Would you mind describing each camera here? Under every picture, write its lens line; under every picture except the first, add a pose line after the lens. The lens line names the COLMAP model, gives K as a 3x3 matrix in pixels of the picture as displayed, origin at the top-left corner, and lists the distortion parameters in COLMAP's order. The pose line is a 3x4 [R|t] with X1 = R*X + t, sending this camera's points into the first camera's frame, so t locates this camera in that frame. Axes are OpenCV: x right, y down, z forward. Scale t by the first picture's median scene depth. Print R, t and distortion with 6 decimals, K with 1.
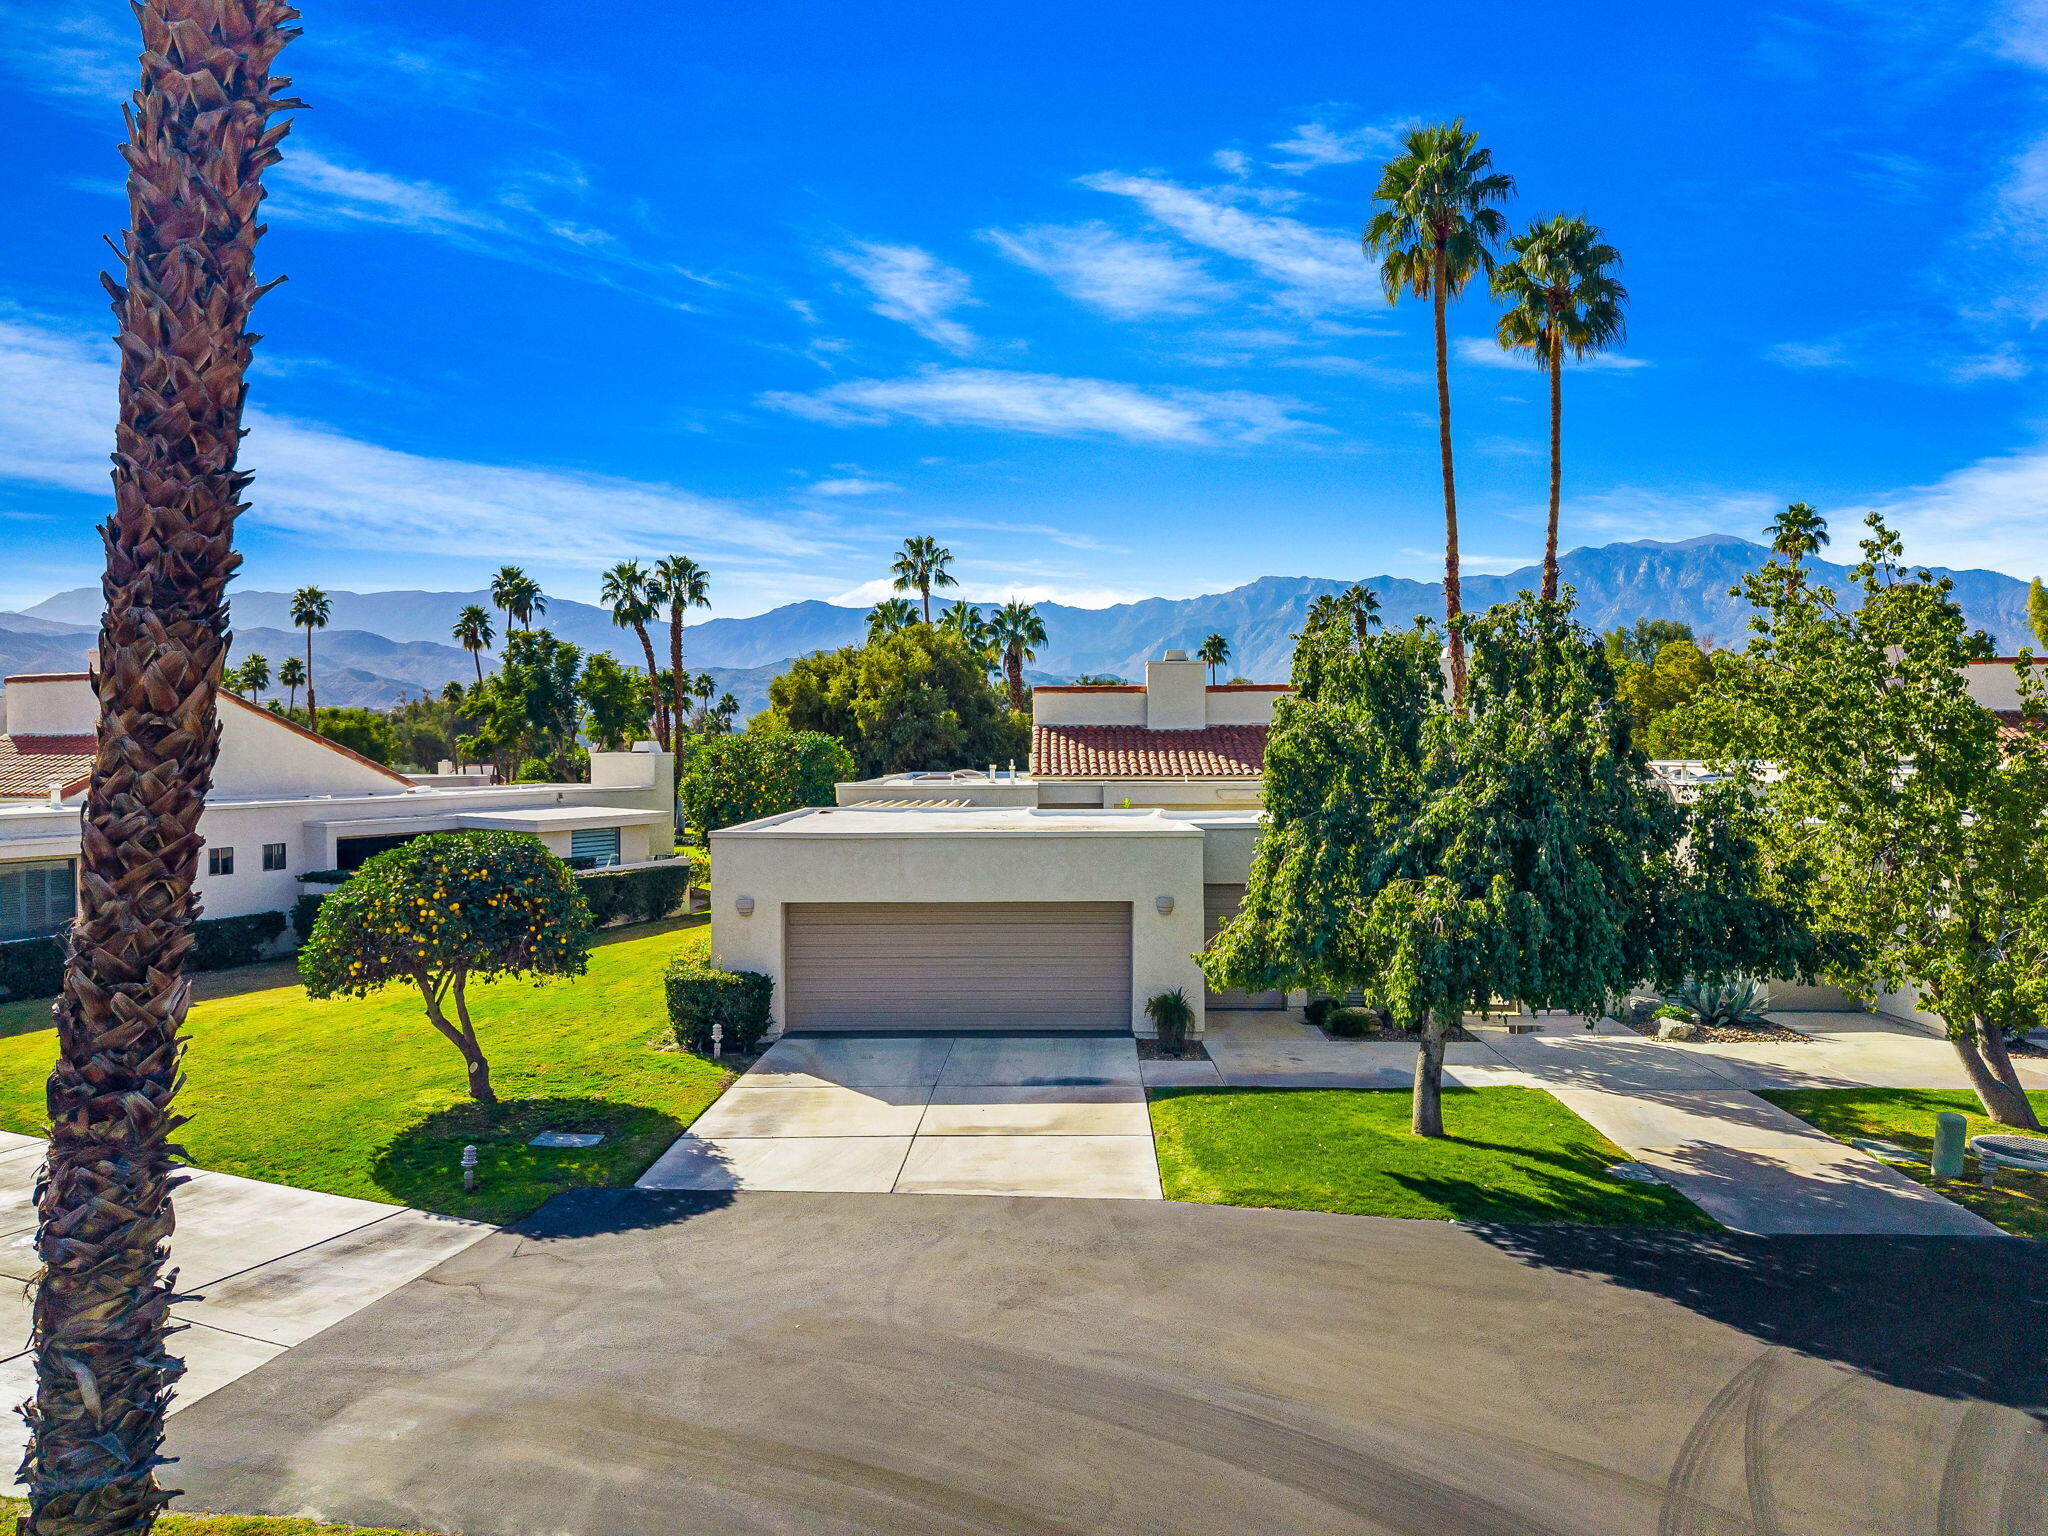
lens RADIAL K [[1394.2, 0, 1024.0], [0, 1394.2, 768.0], [0, 0, 1]] dist [-0.002962, -0.001721]
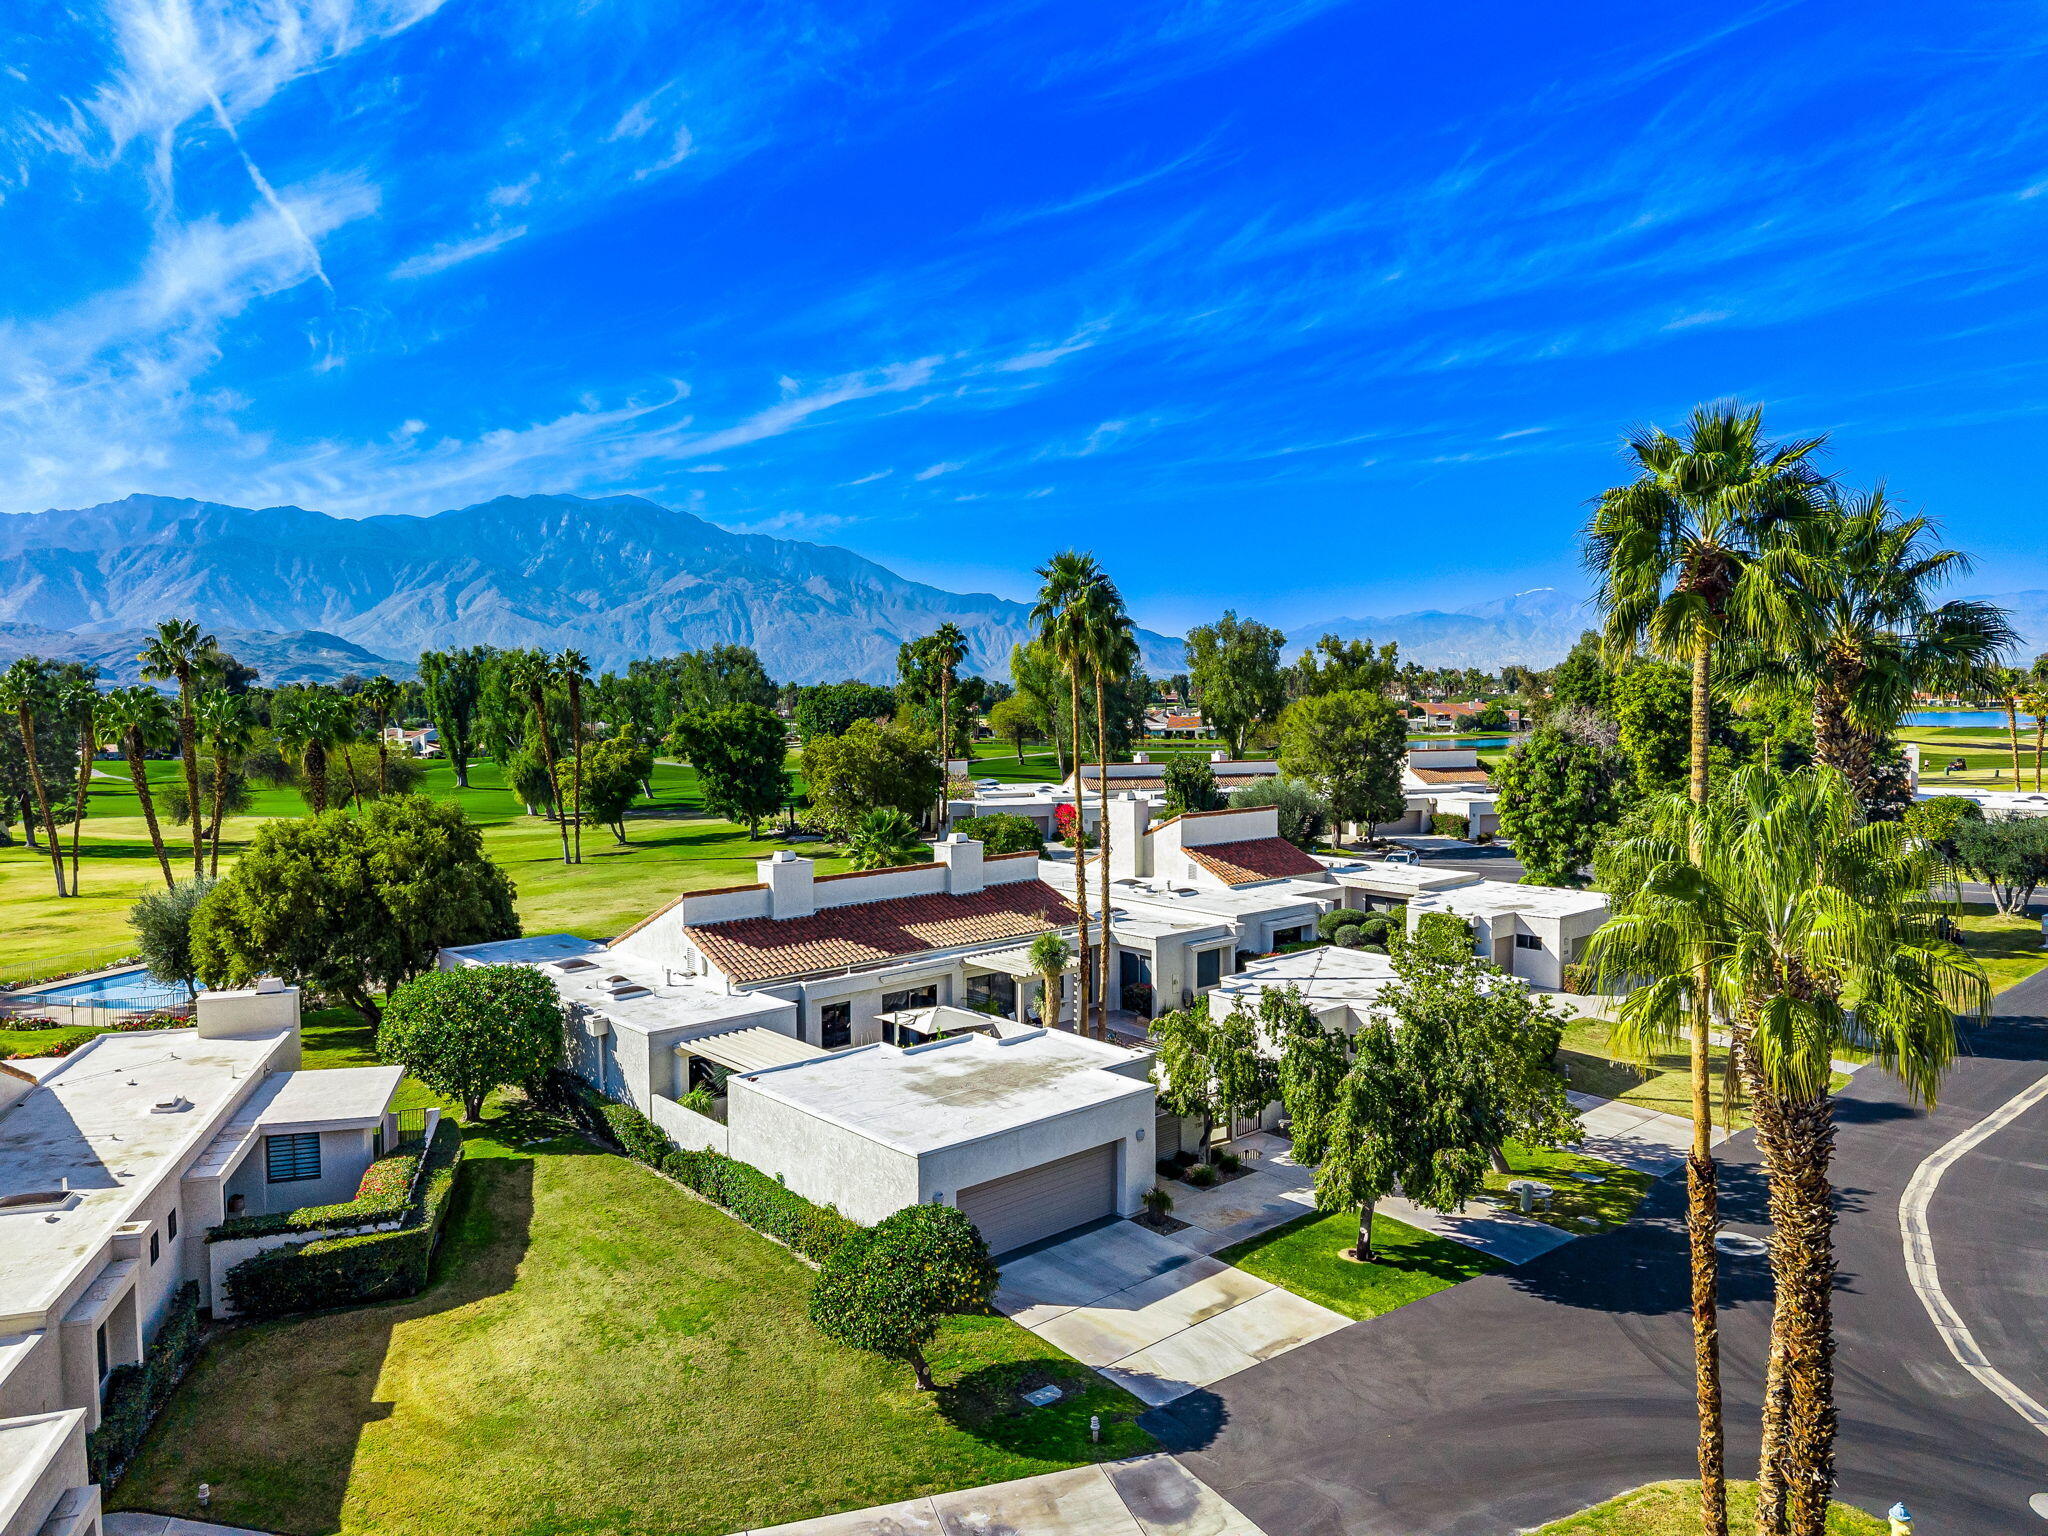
lens RADIAL K [[1394.2, 0, 1024.0], [0, 1394.2, 768.0], [0, 0, 1]] dist [-0.002962, -0.001721]
pose [[0.740451, -0.038489, 0.671007, -1.296091], [0.011827, 0.998951, 0.044250, -0.487163], [-0.672006, -0.024829, 0.740129, -0.138274]]
